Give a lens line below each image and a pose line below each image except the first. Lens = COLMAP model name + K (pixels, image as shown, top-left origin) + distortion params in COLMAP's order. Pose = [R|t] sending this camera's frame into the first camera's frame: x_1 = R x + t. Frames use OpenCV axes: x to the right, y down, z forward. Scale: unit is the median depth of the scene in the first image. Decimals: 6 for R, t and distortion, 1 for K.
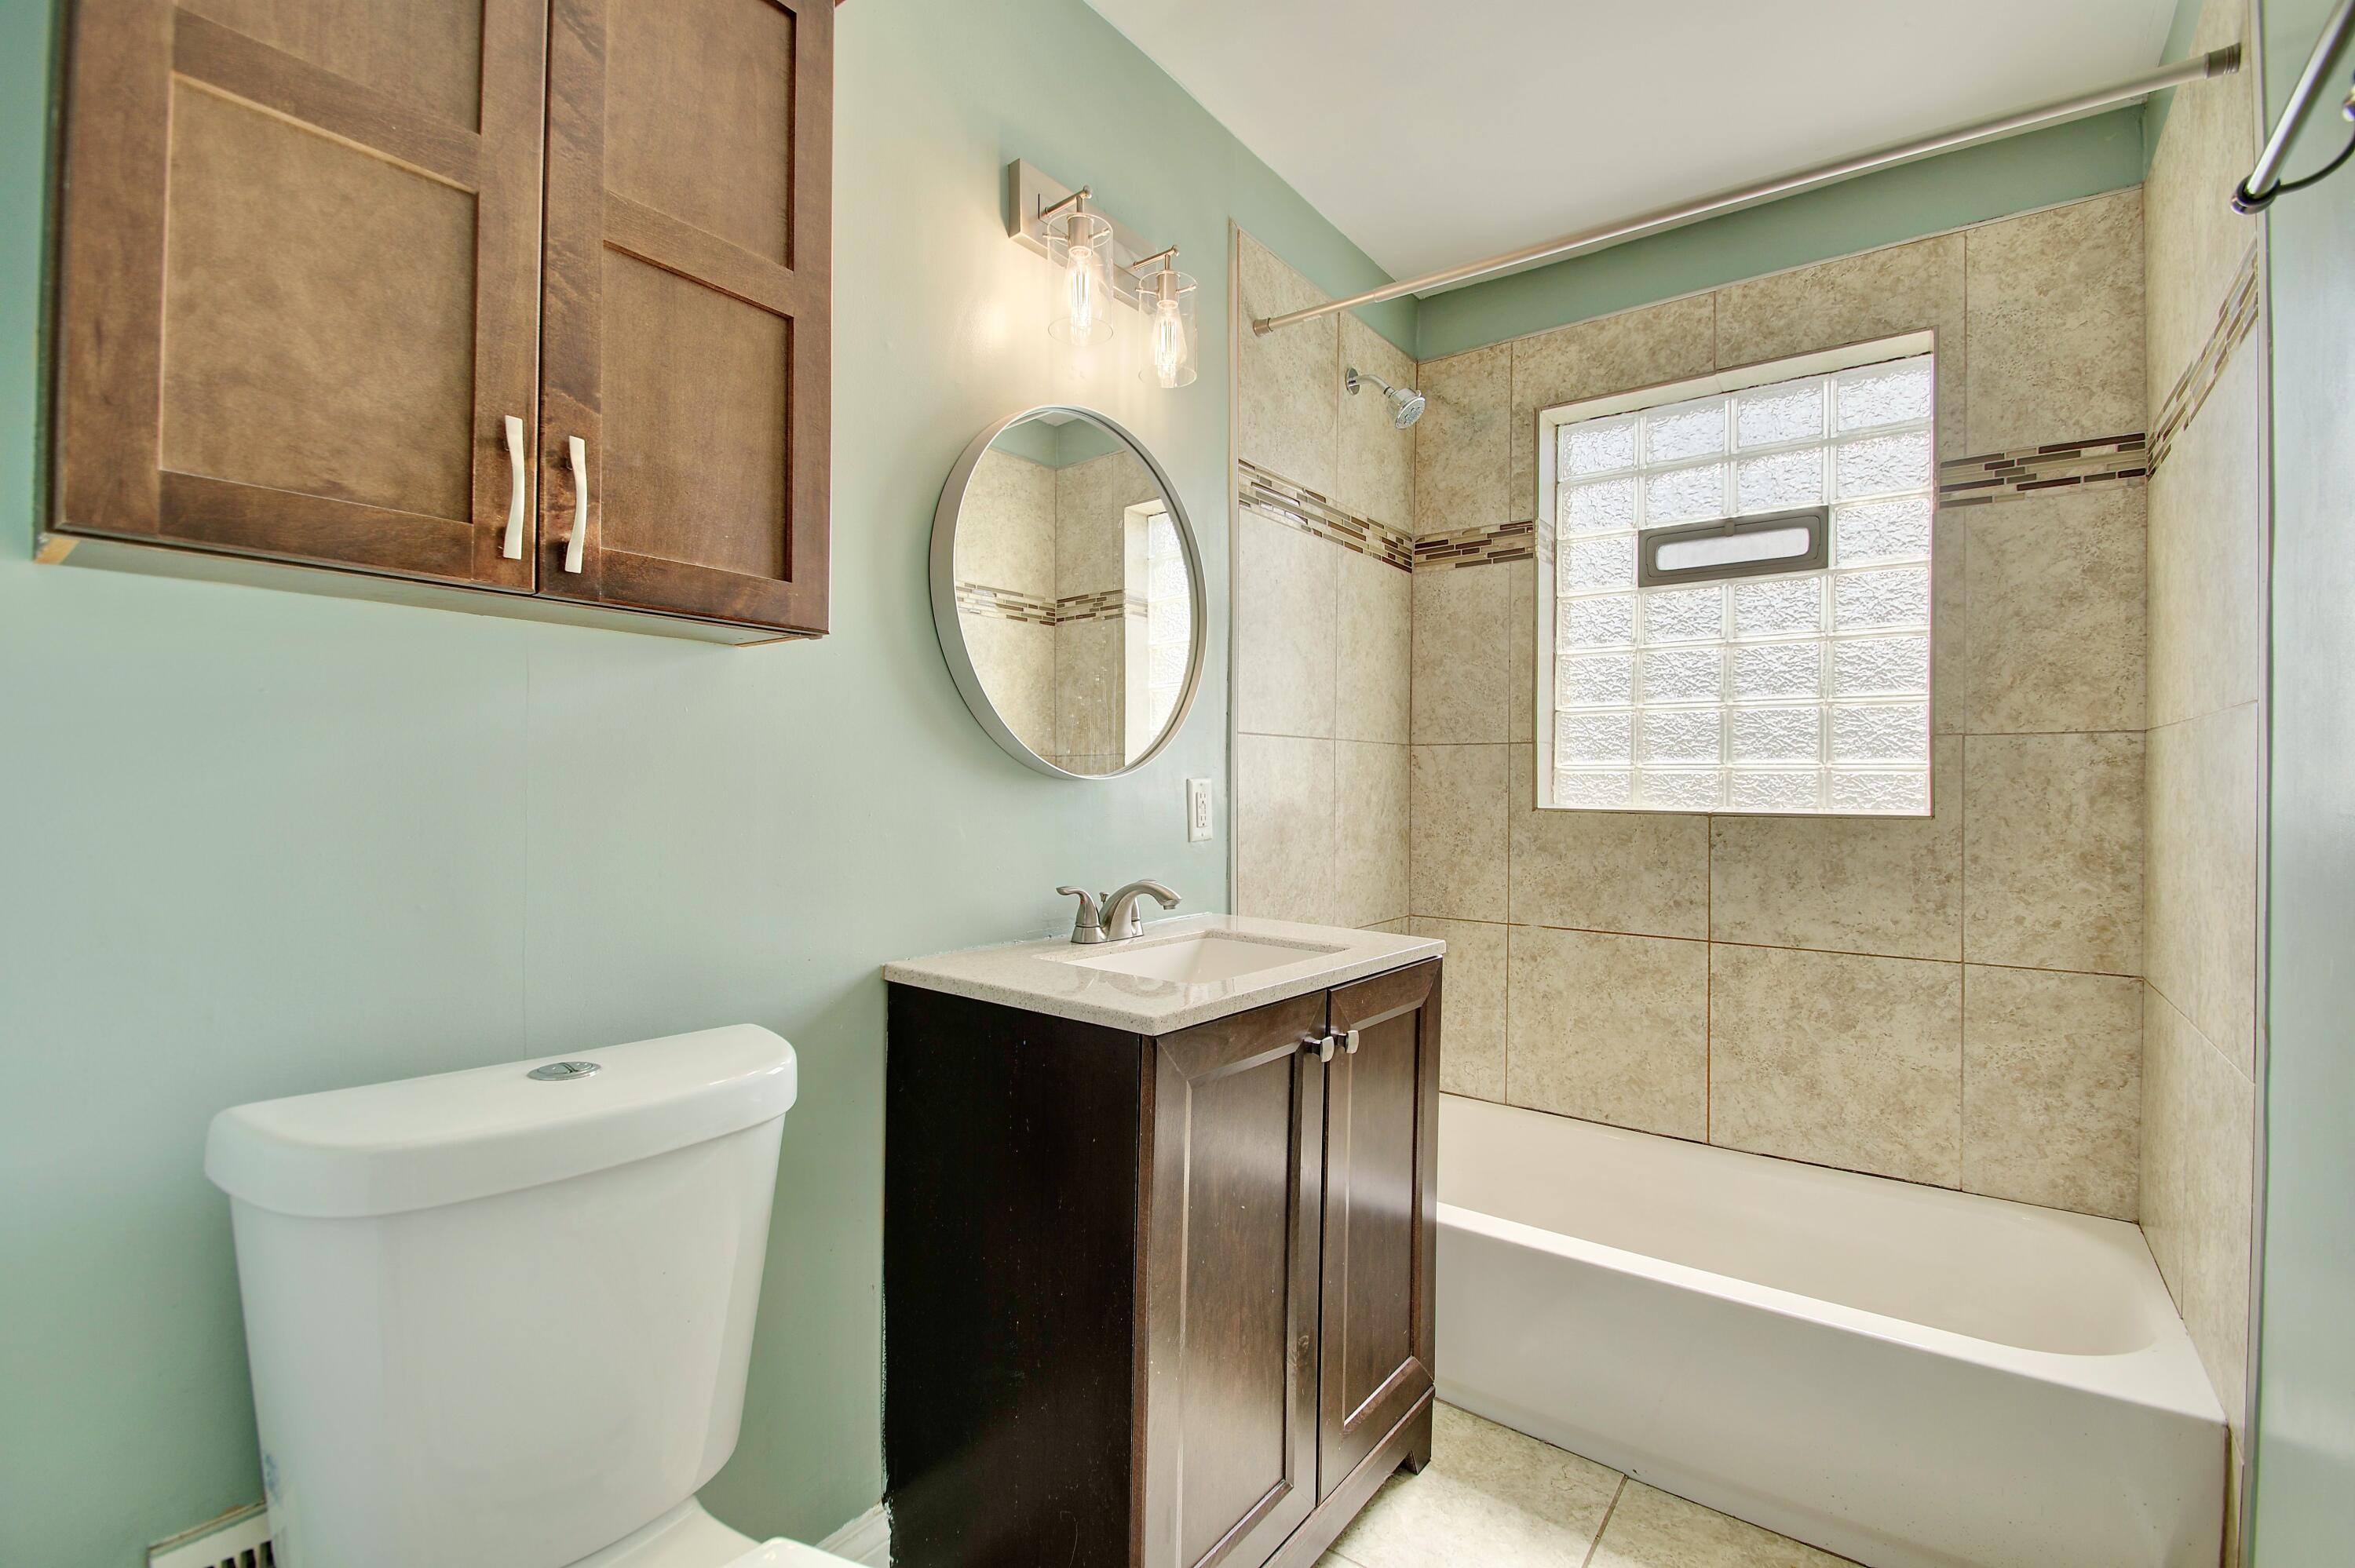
lens RADIAL K [[1042.8, 0, 1176.8], [0, 1042.8, 789.3], [0, 0, 1]] dist [-0.026161, -0.000206]
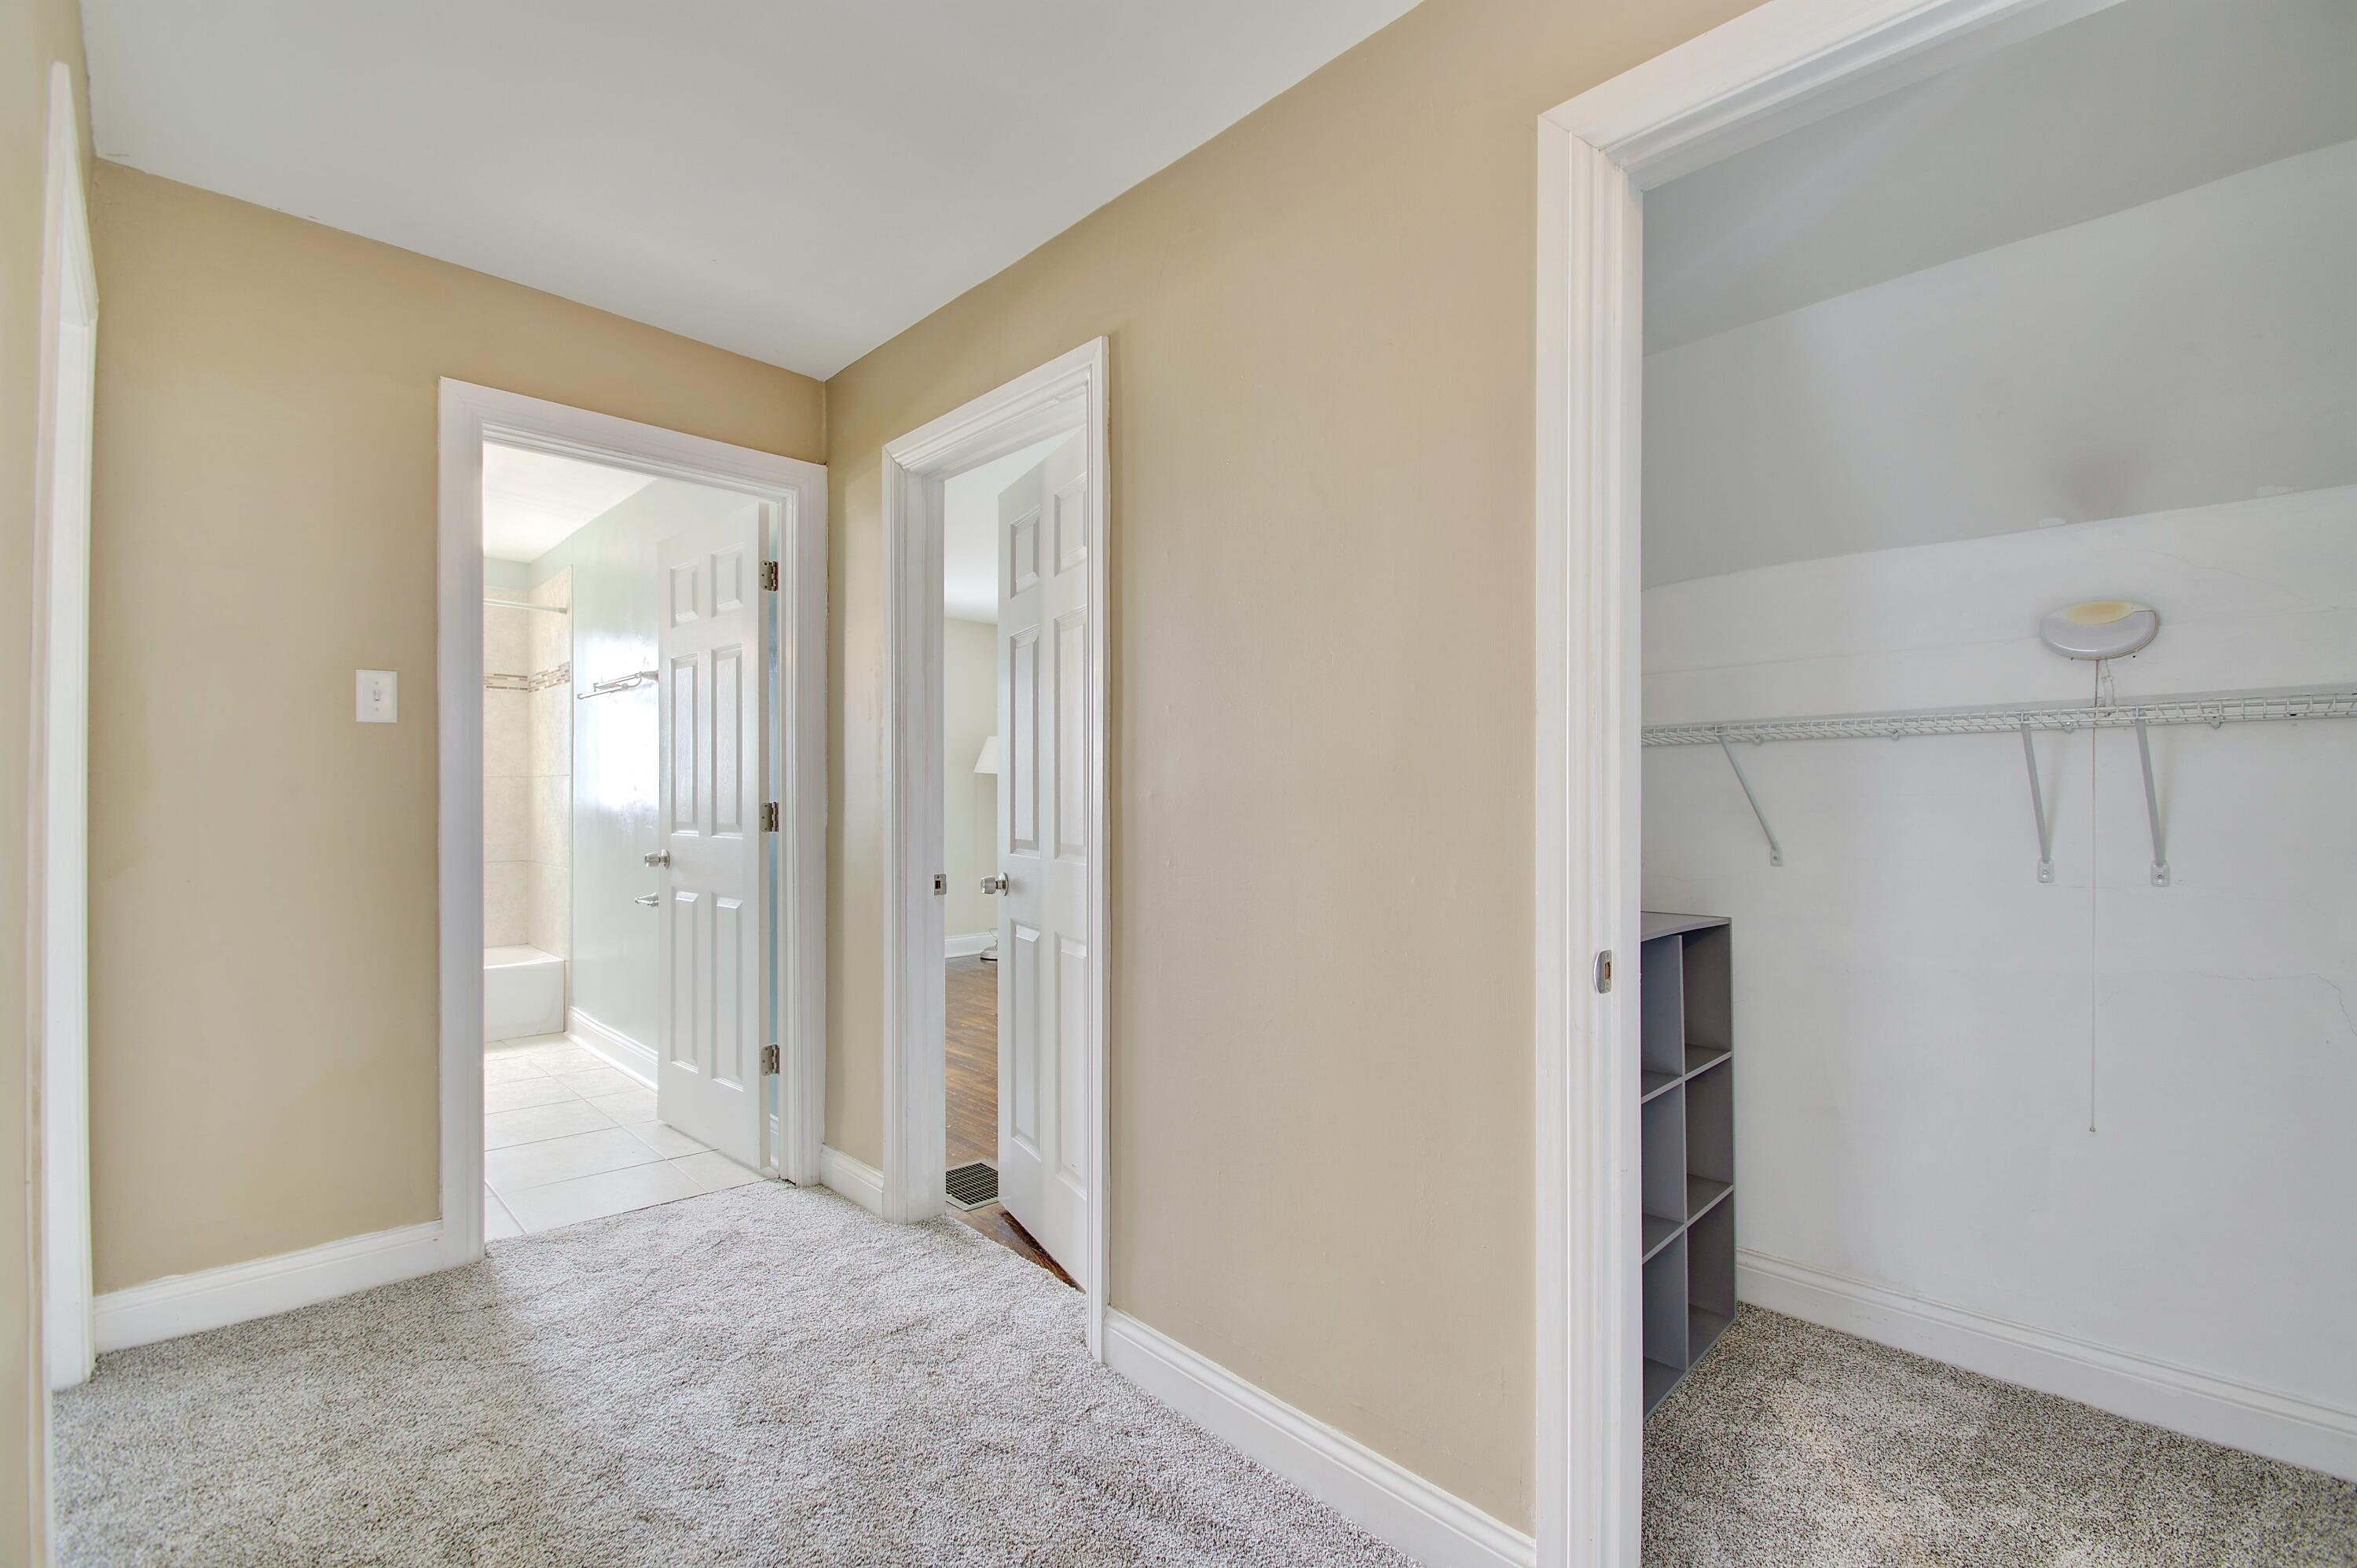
lens RADIAL K [[1043.8, 0, 1179.7], [0, 1043.8, 788.0], [0, 0, 1]] dist [-0.026161, -0.000206]
pose [[0.152042, -0.004906, 0.988362, -1.998517], [0.006225, 0.999973, 0.004006, -0.027864], [-0.988354, 0.005543, 0.152069, -1.541986]]
